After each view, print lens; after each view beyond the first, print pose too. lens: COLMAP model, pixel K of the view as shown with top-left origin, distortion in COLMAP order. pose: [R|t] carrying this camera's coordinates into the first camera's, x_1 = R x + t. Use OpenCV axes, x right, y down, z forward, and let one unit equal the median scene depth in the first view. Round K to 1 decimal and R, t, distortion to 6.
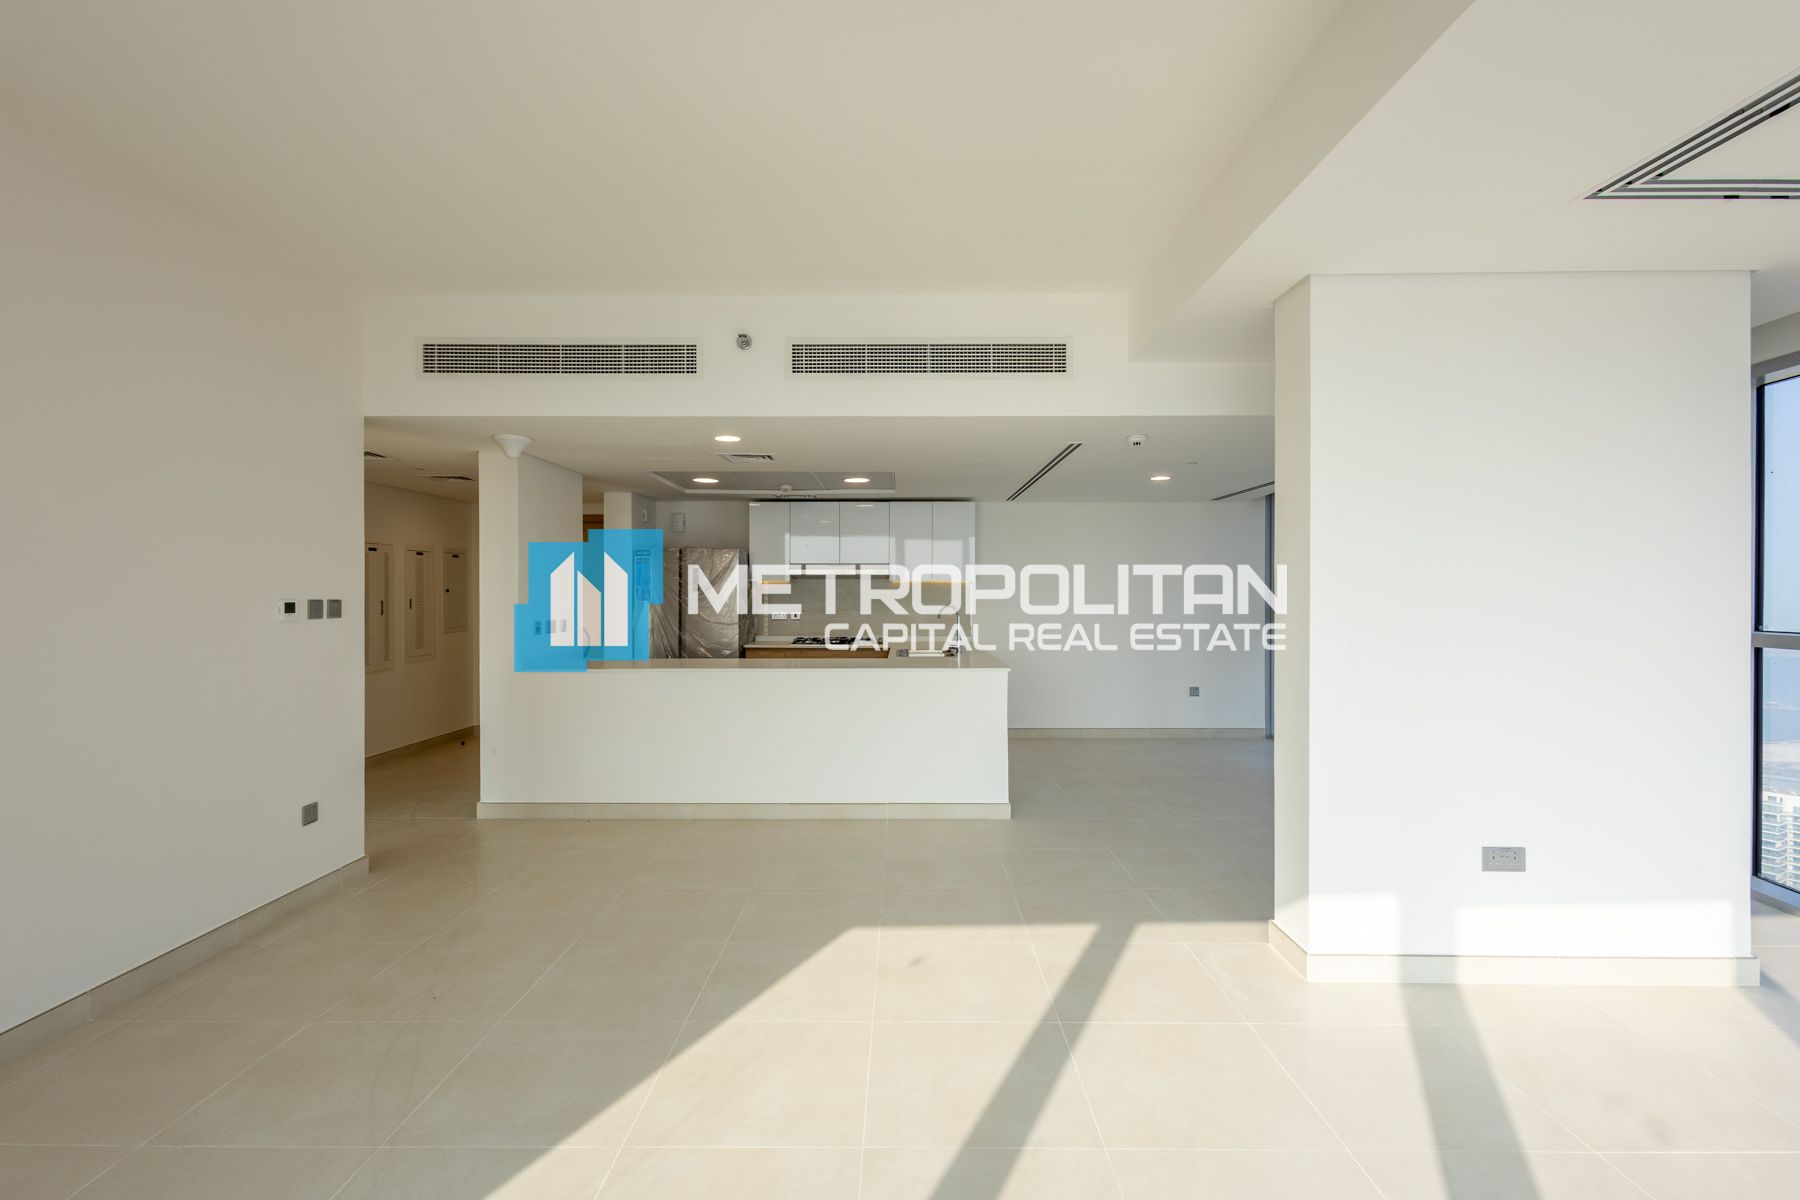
lens RADIAL K [[836.6, 0, 877.4], [0, 836.6, 598.2], [0, 0, 1]] dist [-0.028121, 0.000210]
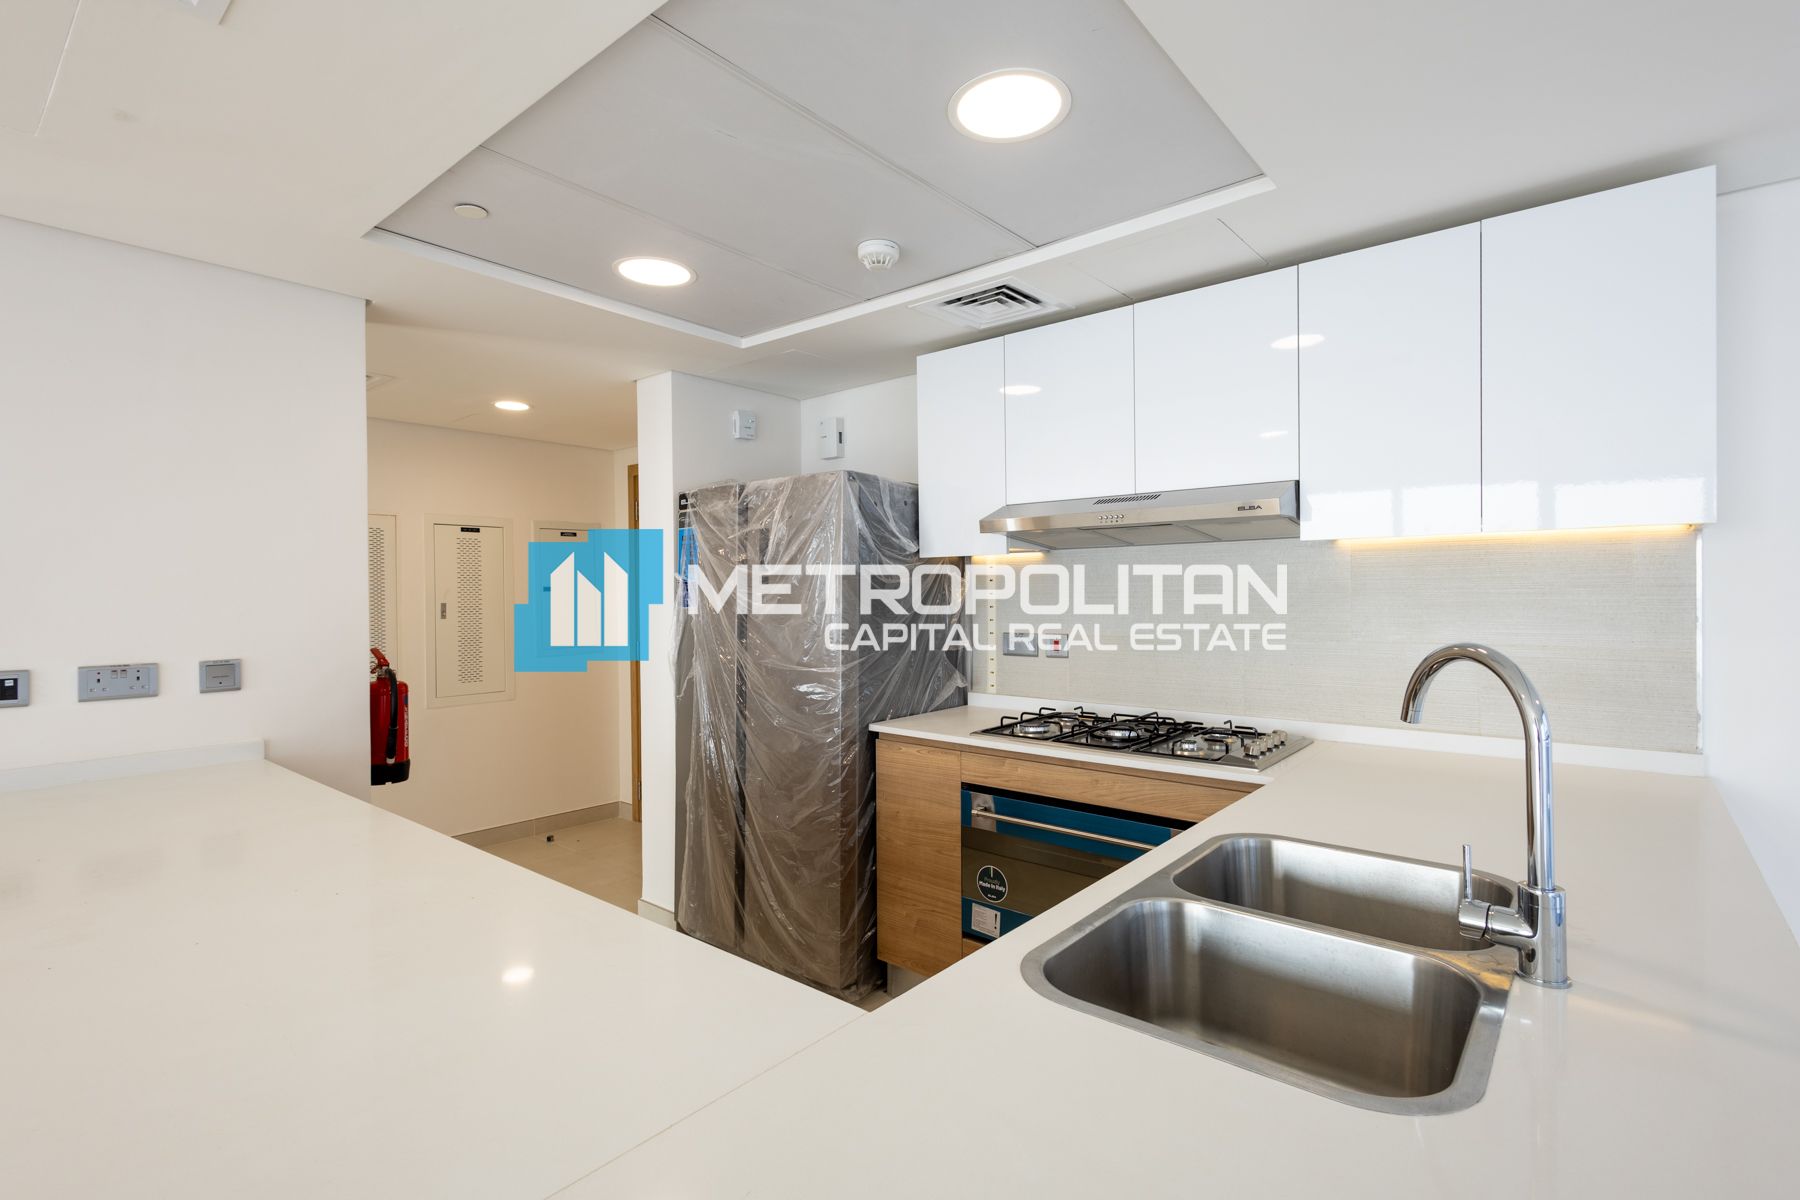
lens RADIAL K [[836.6, 0, 877.4], [0, 836.6, 598.2], [0, 0, 1]] dist [-0.028121, 0.000210]
pose [[0.761846, 0.001717, -0.647756, 0.086522], [0.002487, 0.999981, 0.005577, -0.005012], [0.647754, -0.005860, 0.761827, 0.715421]]
